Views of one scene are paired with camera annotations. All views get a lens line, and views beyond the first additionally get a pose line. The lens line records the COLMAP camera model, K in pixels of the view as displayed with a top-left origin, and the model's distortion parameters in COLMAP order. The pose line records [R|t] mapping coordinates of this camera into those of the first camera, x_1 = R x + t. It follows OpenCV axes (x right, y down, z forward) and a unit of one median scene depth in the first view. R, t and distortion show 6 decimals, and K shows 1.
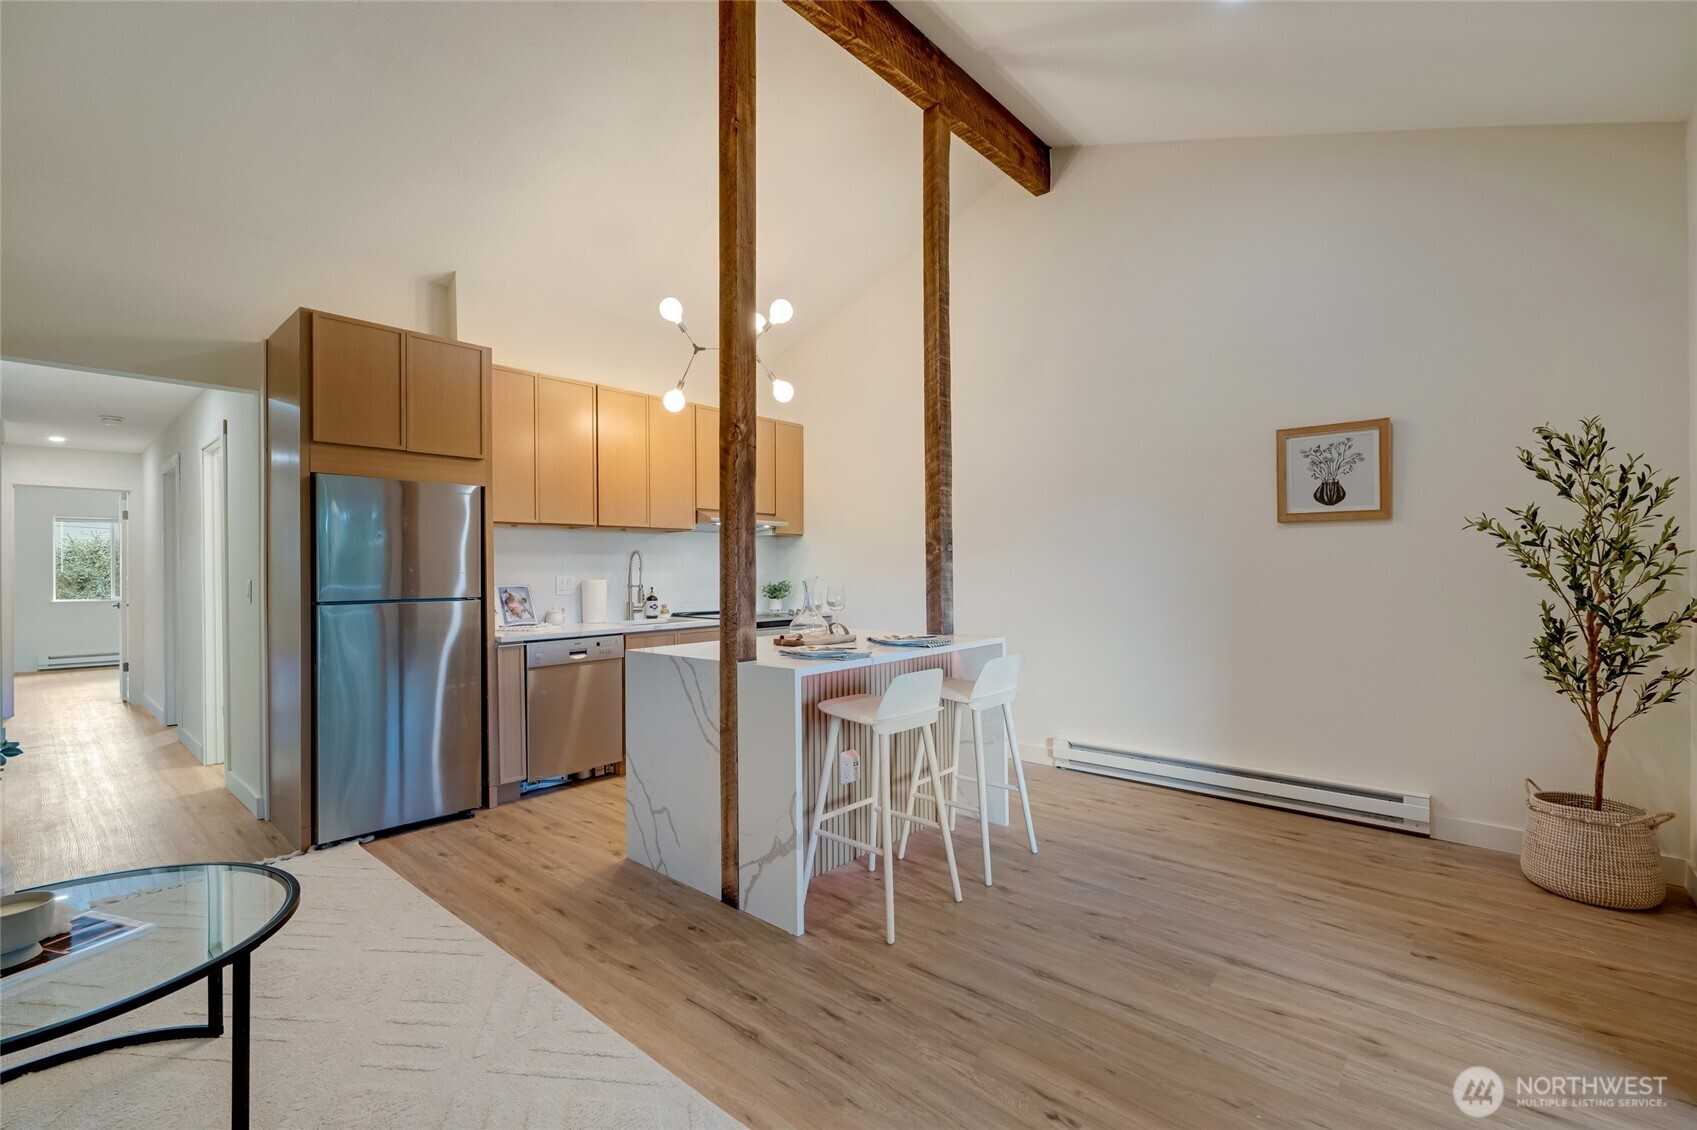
lens RADIAL K [[740.6, 0, 846.5], [0, 740.6, 572.2], [0, 0, 1]] dist [-0.001735, 0.000167]
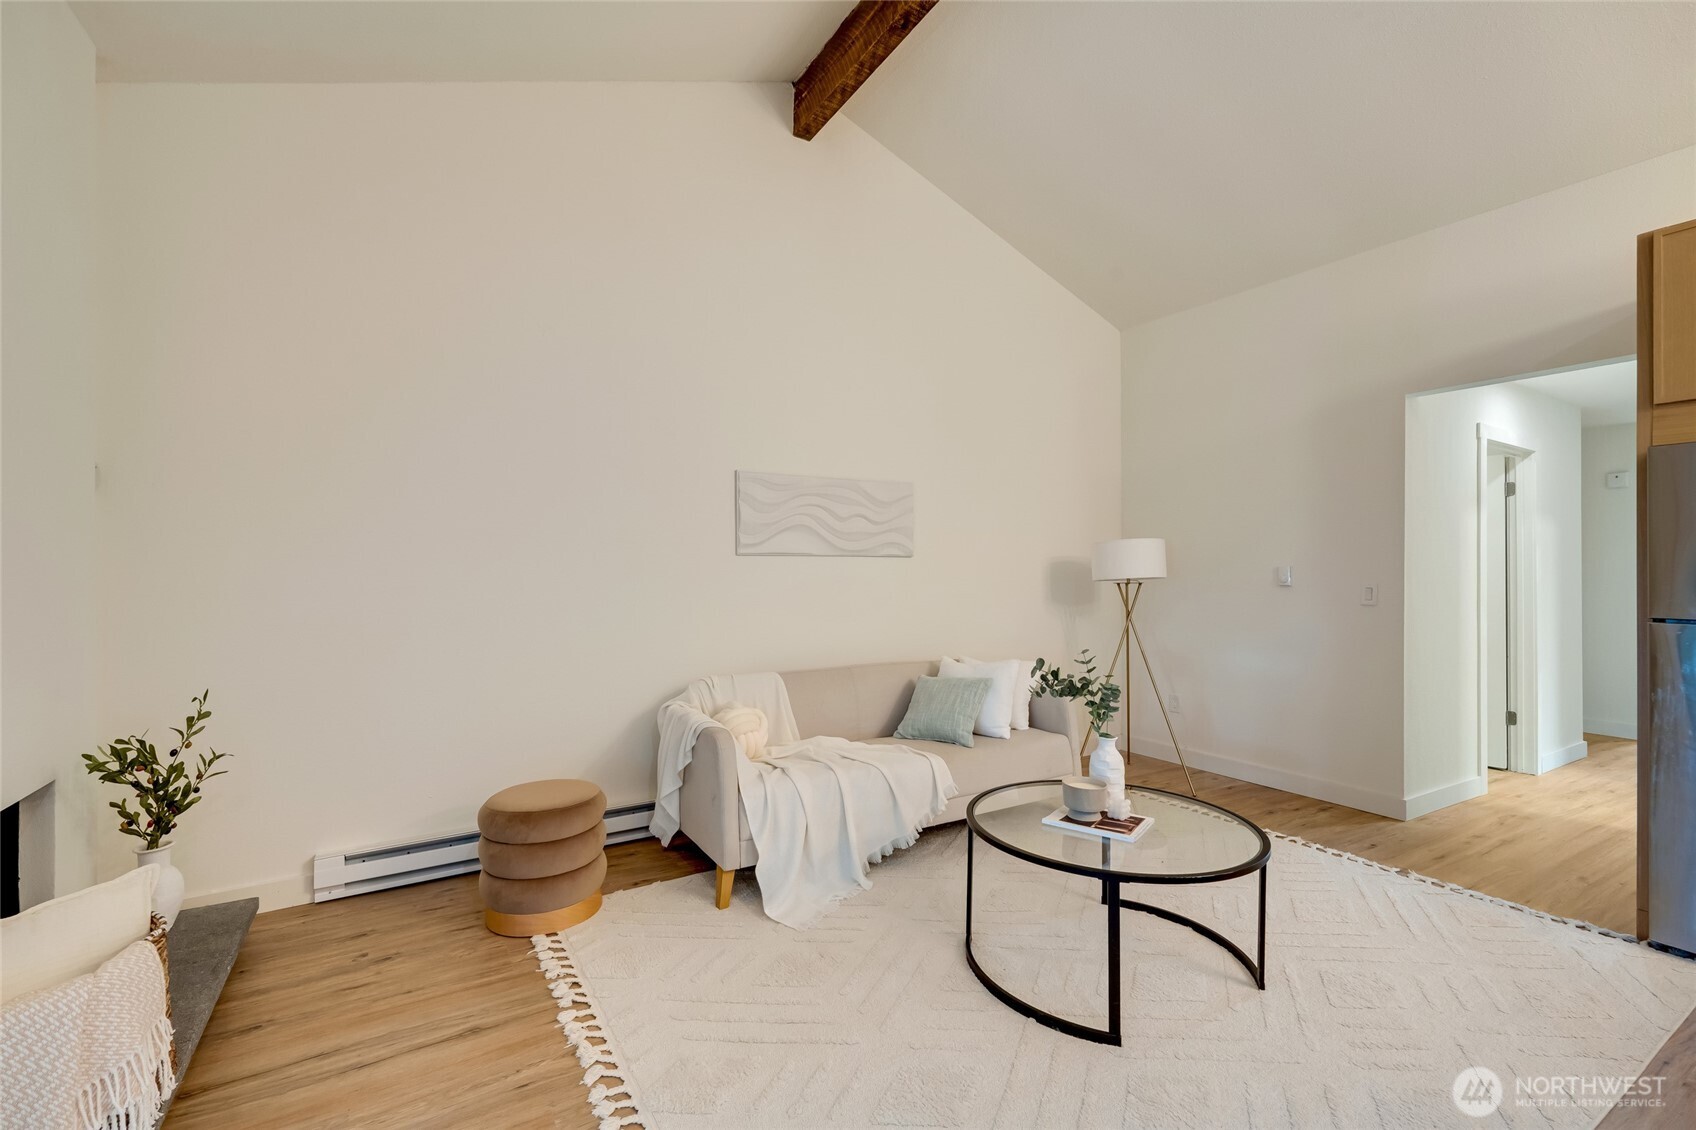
lens RADIAL K [[740.2, 0, 843.1], [0, 740.2, 565.9], [0, 0, 1]] dist [-0.001735, 0.000167]
pose [[-0.317639, 0.000035, -0.948212, 0.233936], [-0.005767, 0.999981, 0.001969, -0.008060], [0.948194, 0.006093, -0.317633, 0.409905]]
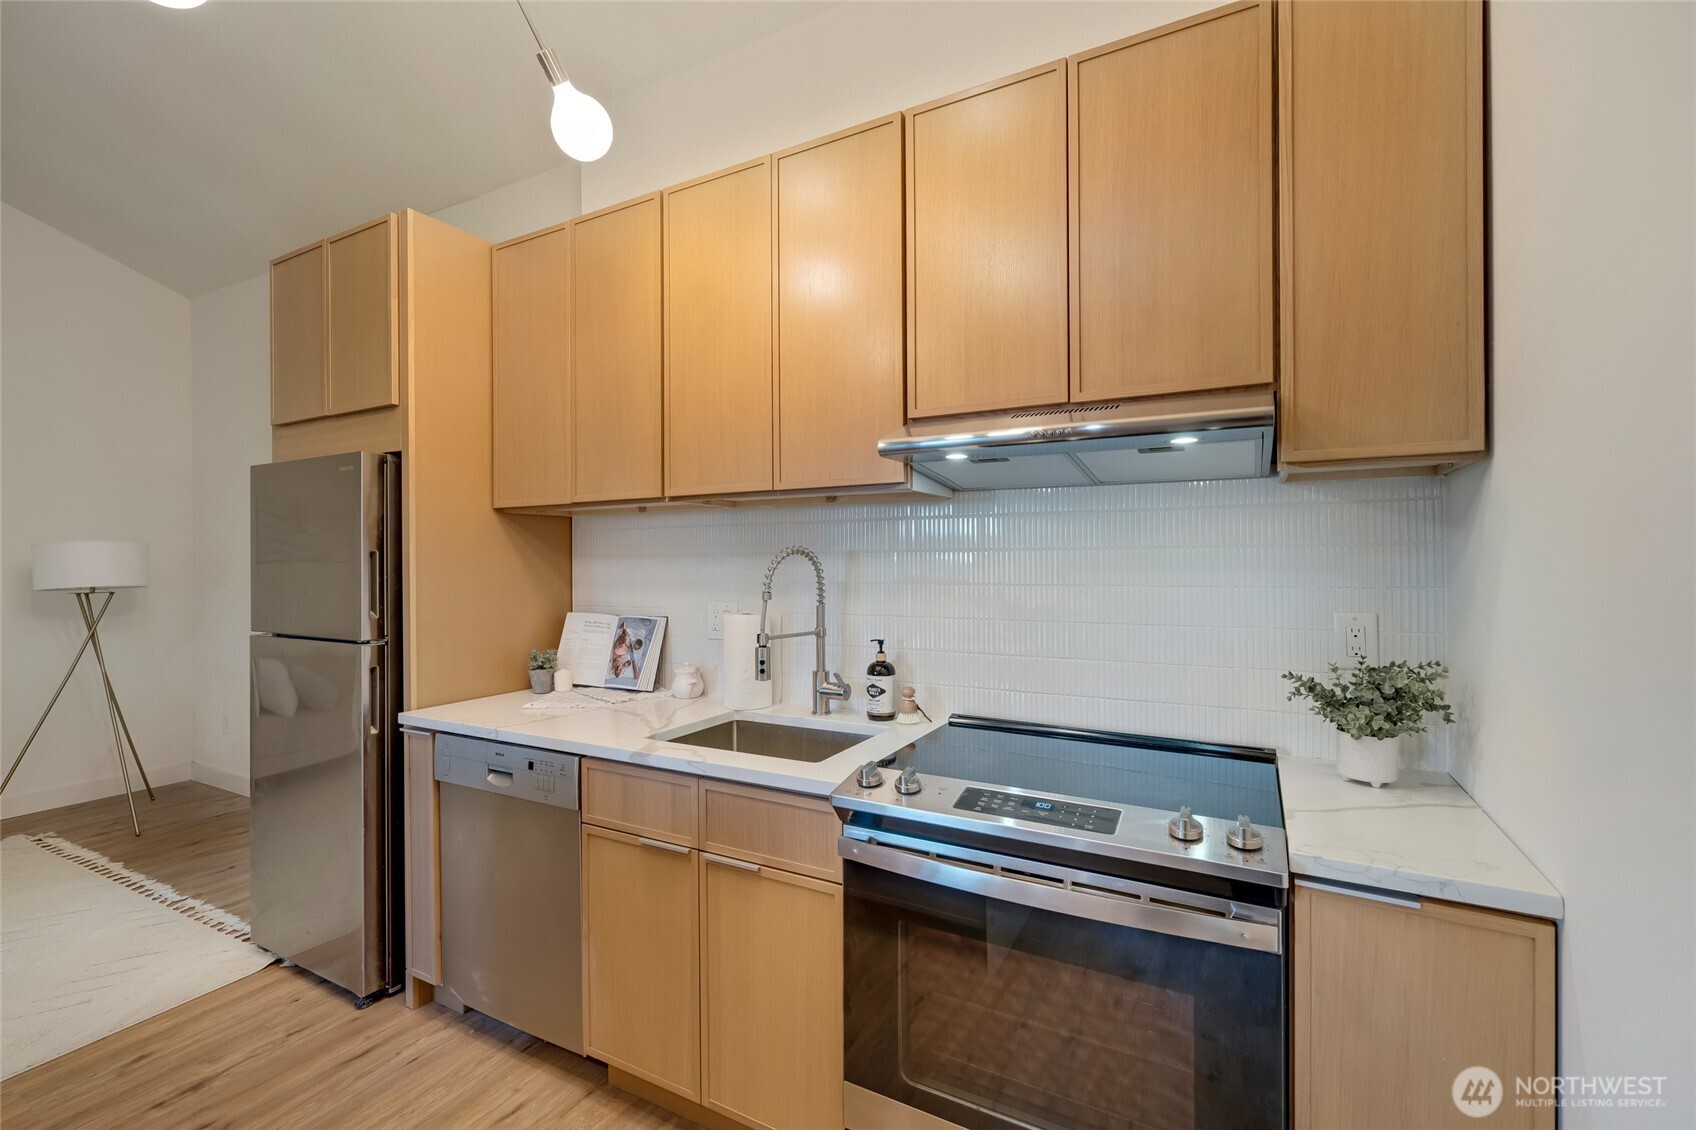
lens RADIAL K [[740.2, 0, 849.6], [0, 740.2, 559.8], [0, 0, 1]] dist [-0.001735, 0.000167]
pose [[0.217601, 0.007902, -0.976006, 0.165827], [-0.001266, 0.999969, 0.007814, -0.036361], [0.976037, -0.000465, 0.217604, 1.287867]]
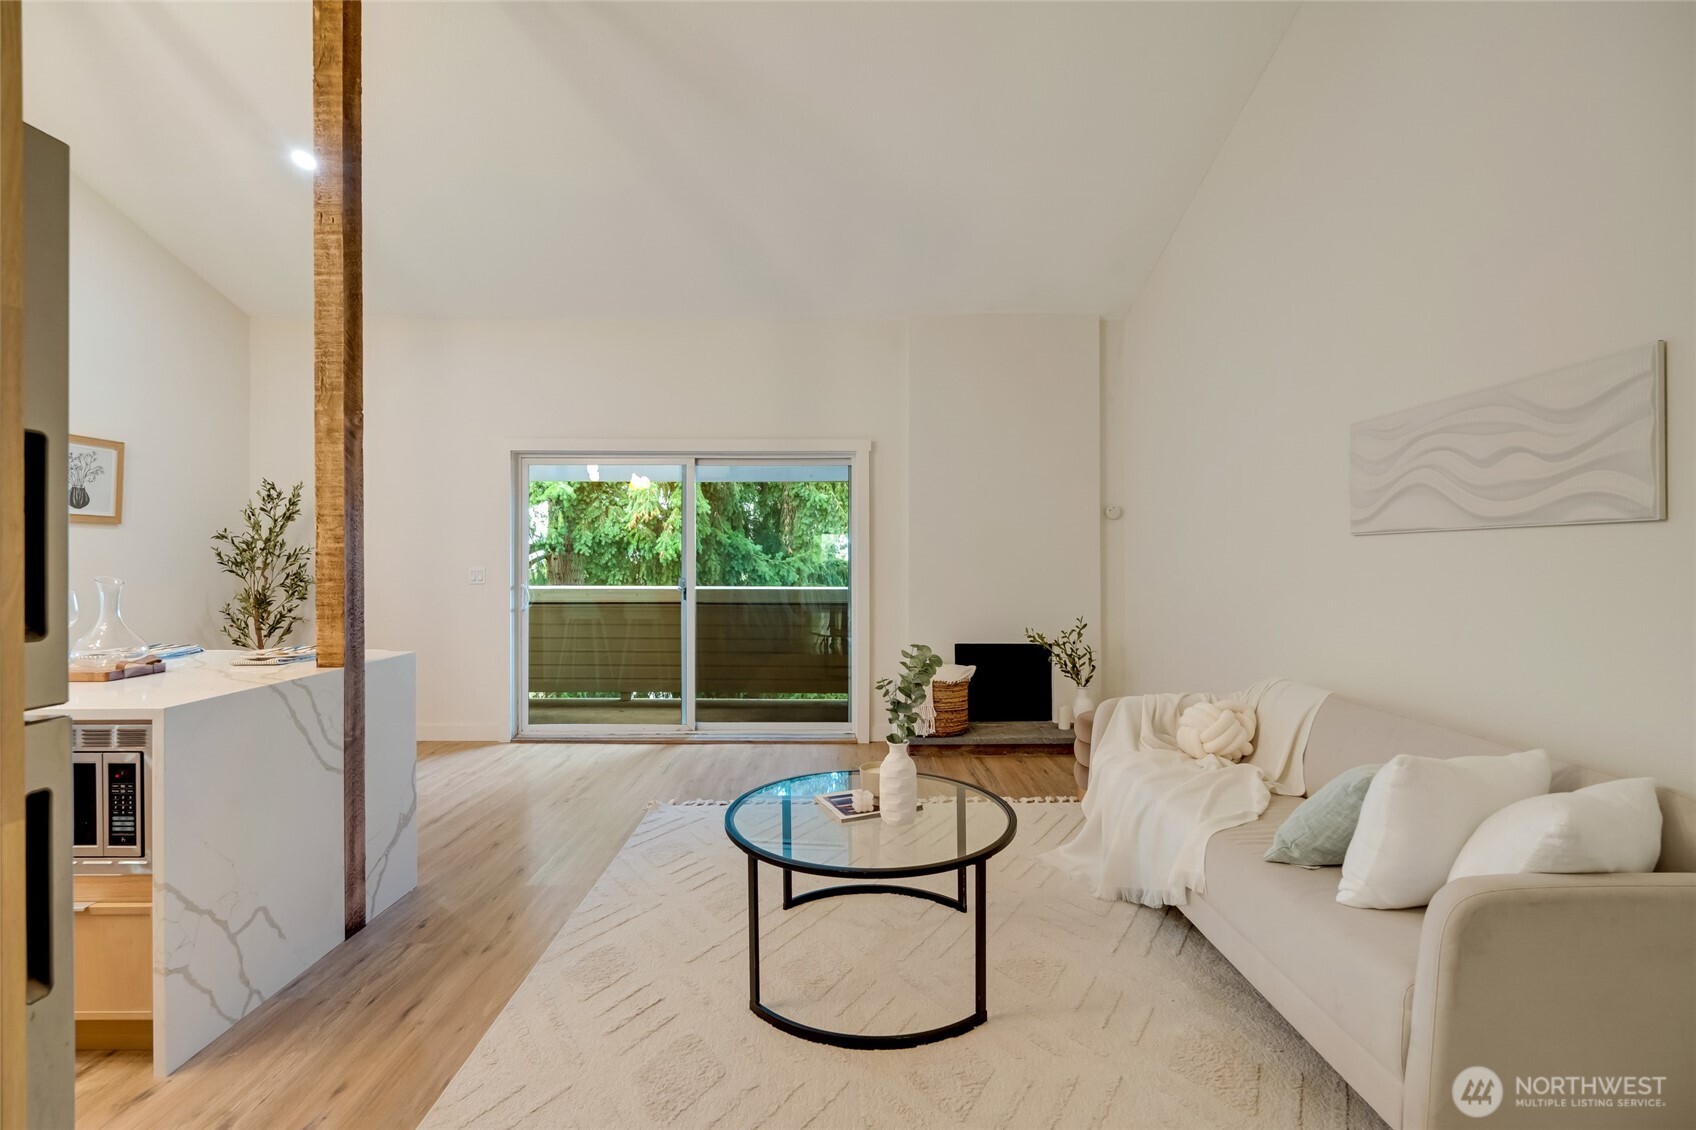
lens RADIAL K [[740.2, 0, 856.5], [0, 740.2, 563.2], [0, 0, 1]] dist [-0.001735, 0.000167]
pose [[-0.667196, 0.000741, 0.744881, -0.941607], [0.011999, 0.999880, 0.009753, -0.004902], [-0.744785, 0.015445, -0.667126, 0.861533]]
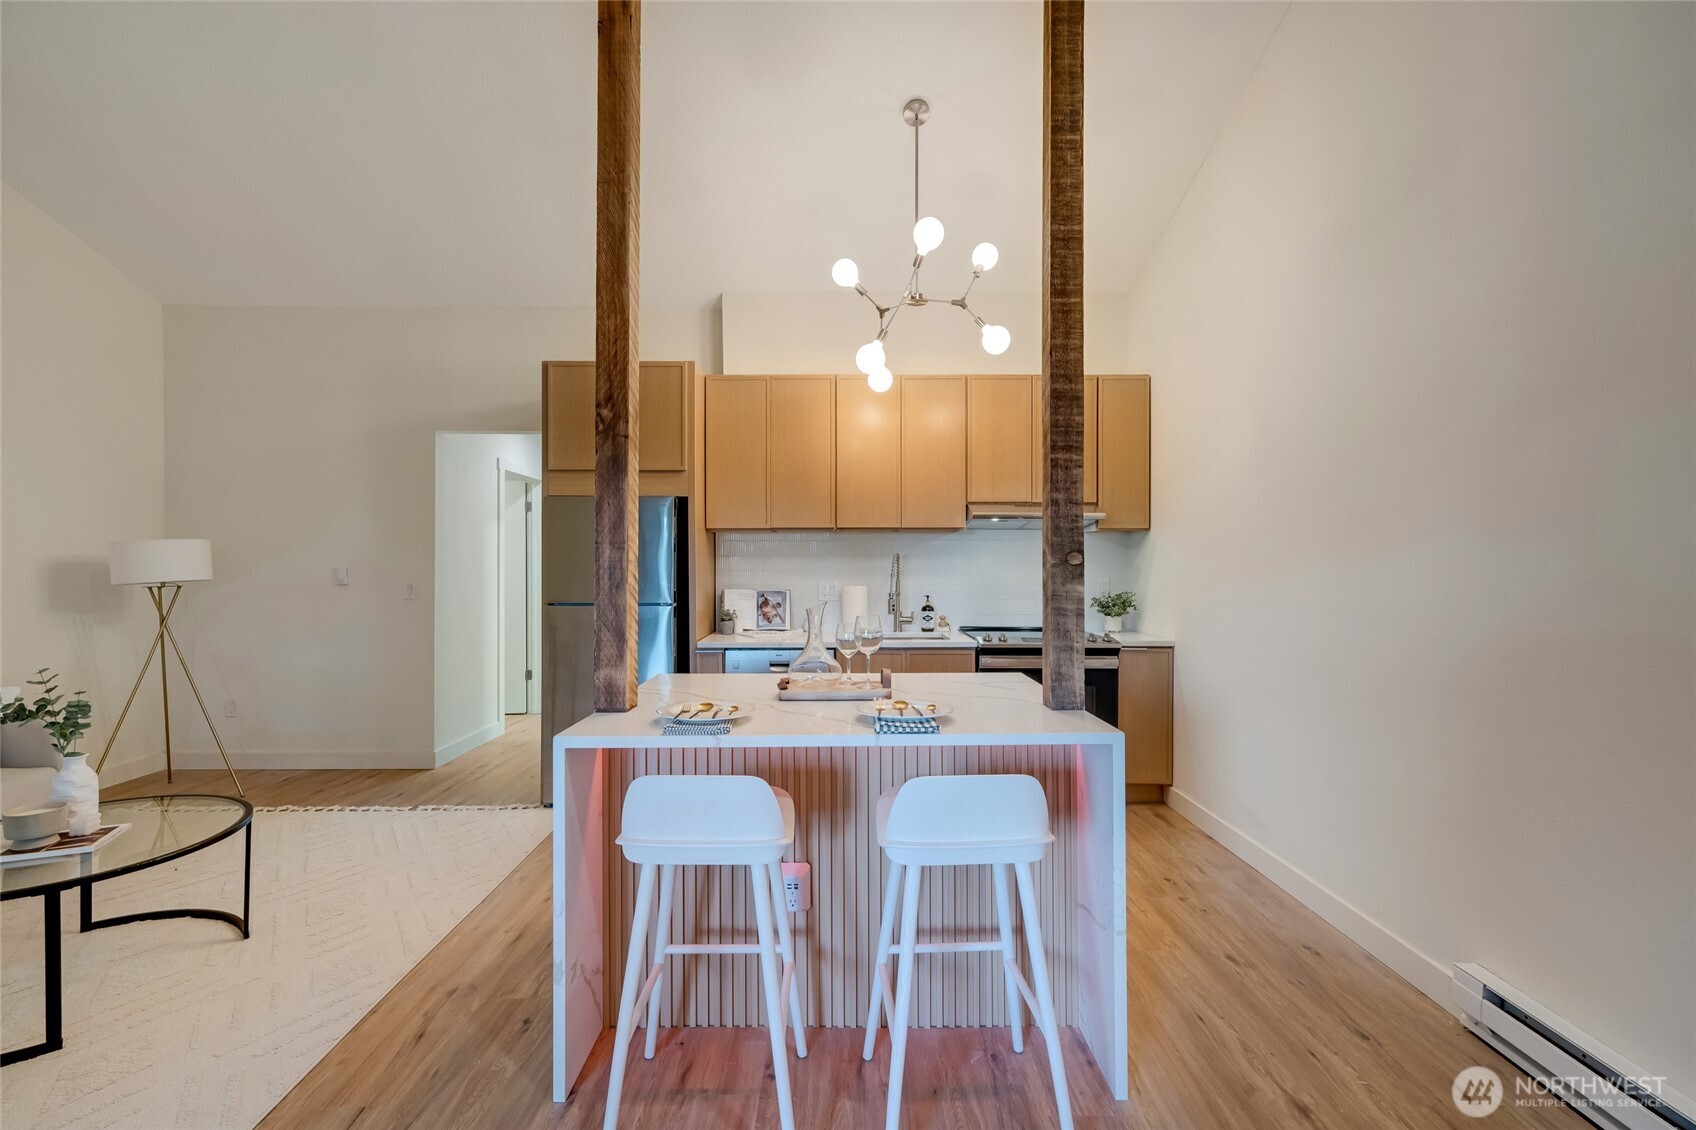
lens RADIAL K [[740.2, 0, 840.2], [0, 740.2, 561.8], [0, 0, 1]] dist [-0.001735, 0.000167]
pose [[0.658838, 0.009979, -0.752218, 0.458825], [-0.008332, 0.999947, 0.005967, -0.033940], [0.752238, 0.002336, 0.658887, 0.504744]]
